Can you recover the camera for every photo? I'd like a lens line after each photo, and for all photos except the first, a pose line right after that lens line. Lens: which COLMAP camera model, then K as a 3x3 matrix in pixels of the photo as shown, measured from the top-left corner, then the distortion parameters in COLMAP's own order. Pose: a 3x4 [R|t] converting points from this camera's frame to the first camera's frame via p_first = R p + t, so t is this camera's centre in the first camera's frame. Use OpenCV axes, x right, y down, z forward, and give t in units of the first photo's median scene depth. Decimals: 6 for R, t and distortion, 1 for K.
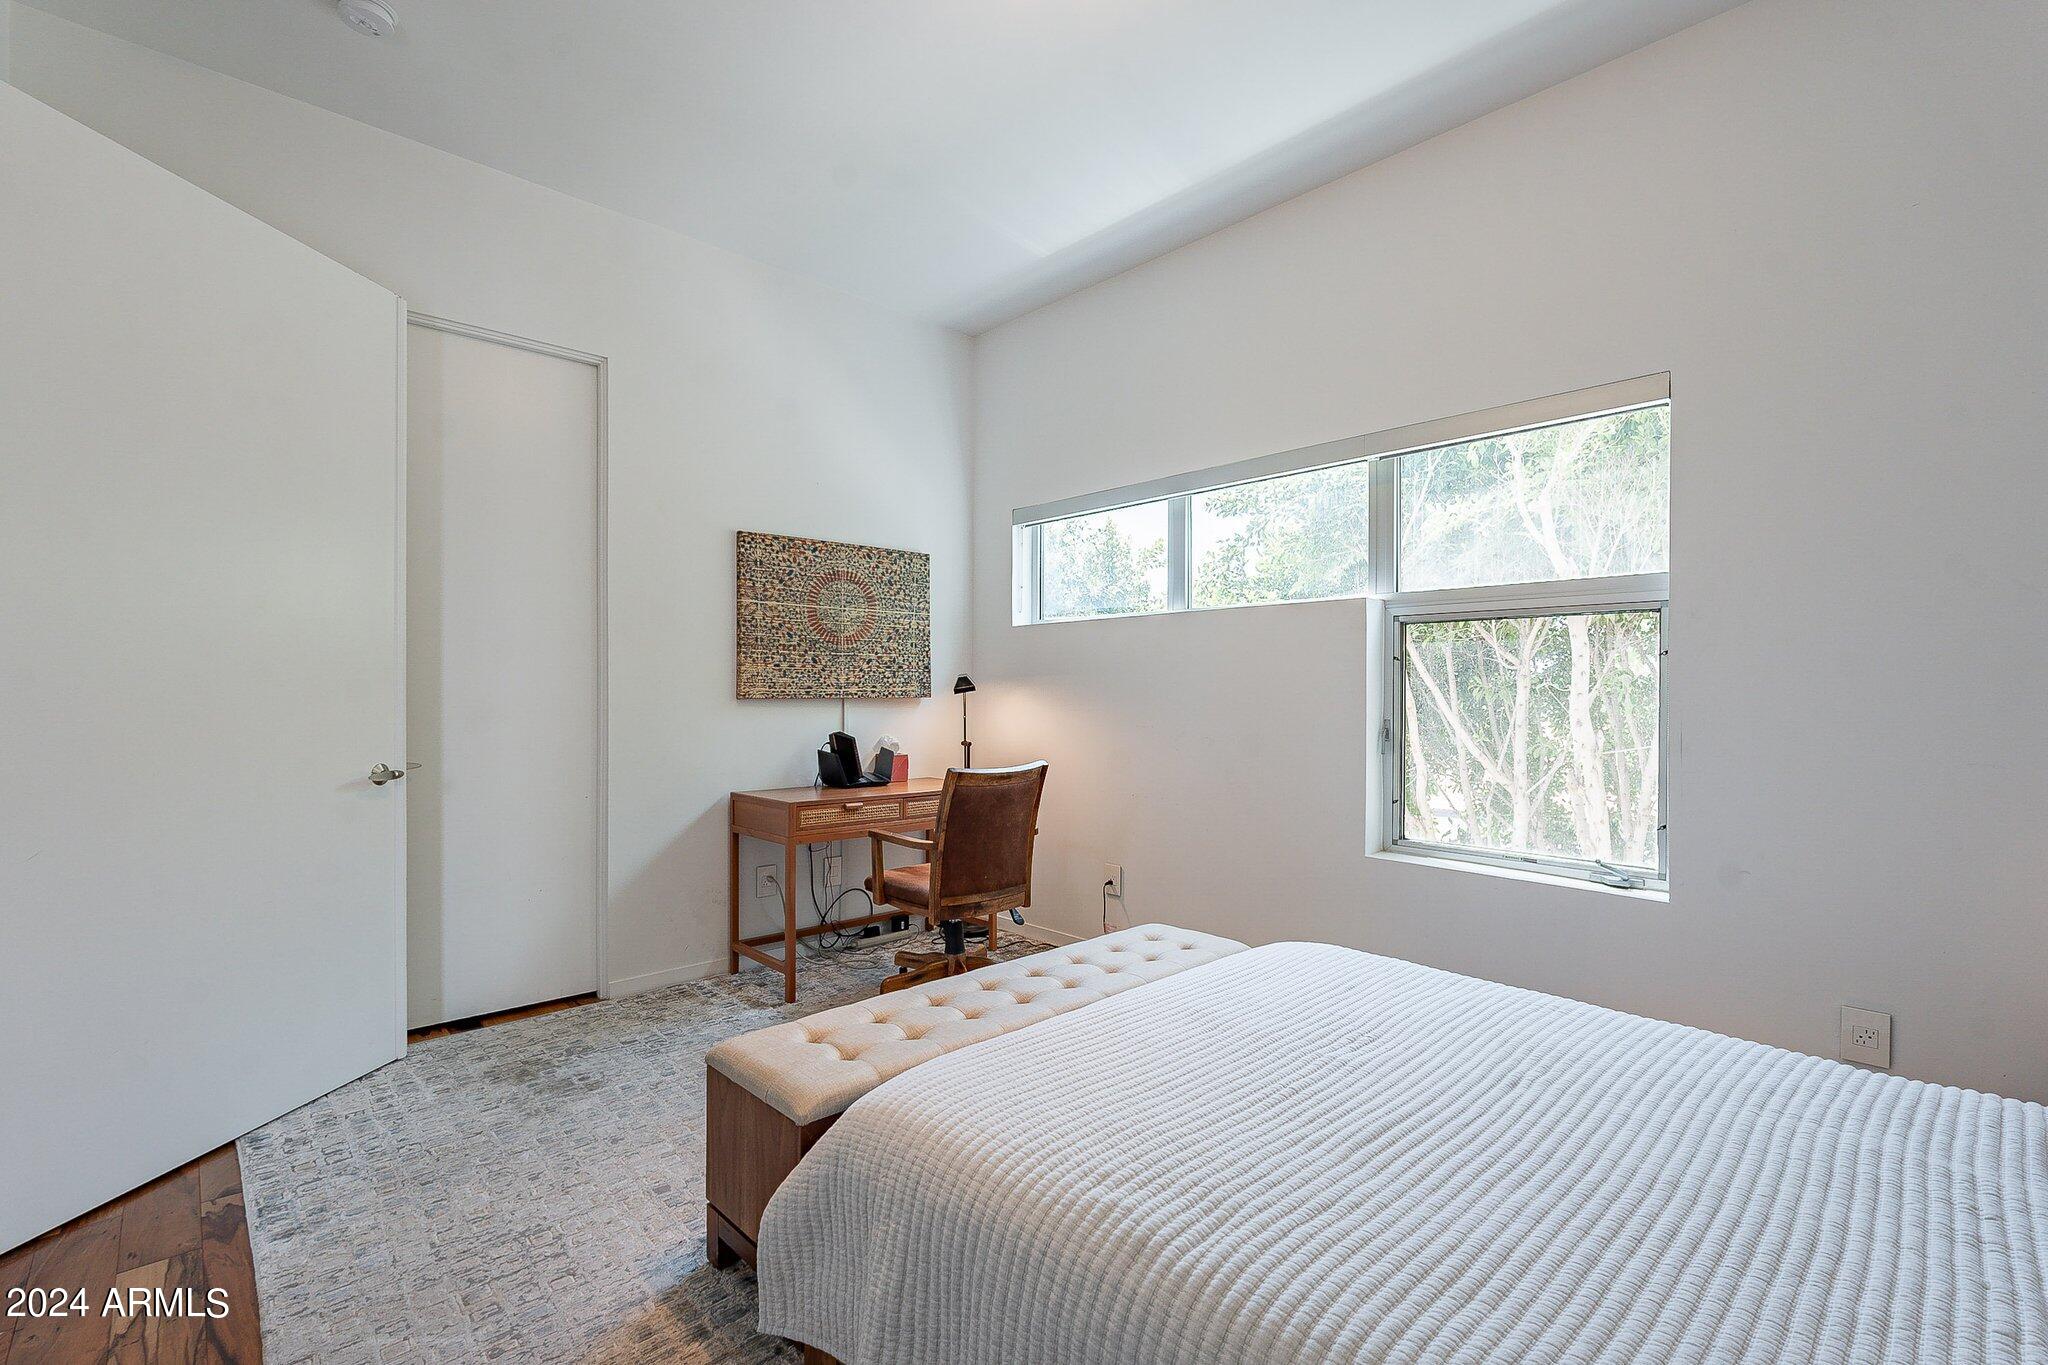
lens RADIAL K [[908.9, 0, 1027.6], [0, 908.9, 683.8], [0, 0, 1]] dist [-0.001074, -0.000558]
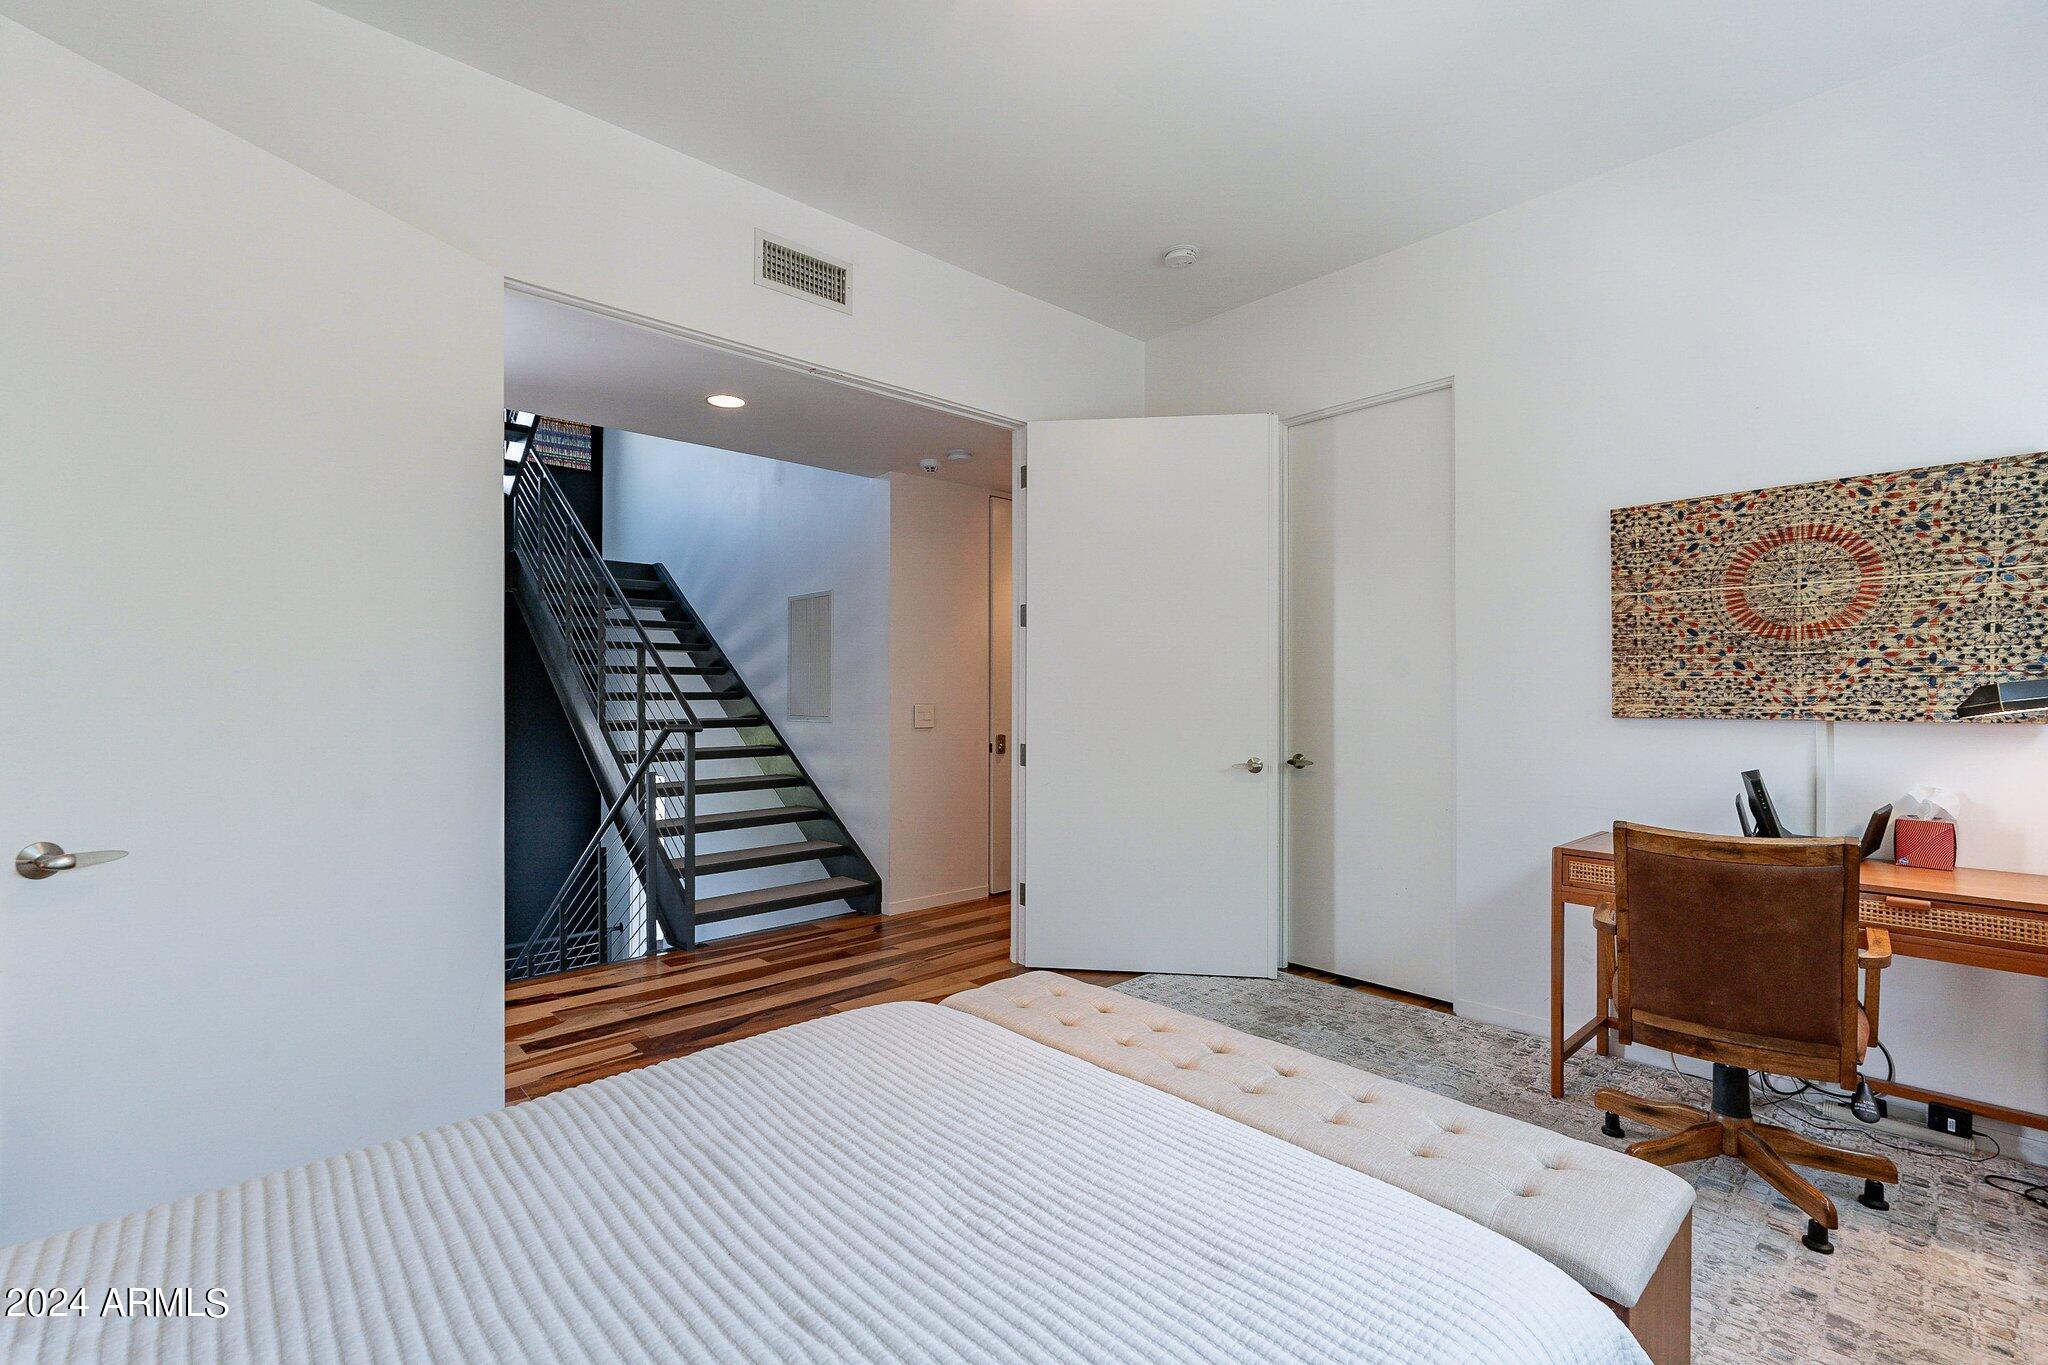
lens RADIAL K [[907.8, 0, 1025.5], [0, 907.8, 684.5], [0, 0, 1]] dist [0.000399, 0.000245]
pose [[-0.008861, -0.016464, -0.999825, 0.474007], [0.003263, 0.999859, -0.016494, -0.001177], [0.999955, -0.003409, -0.008806, 0.465033]]
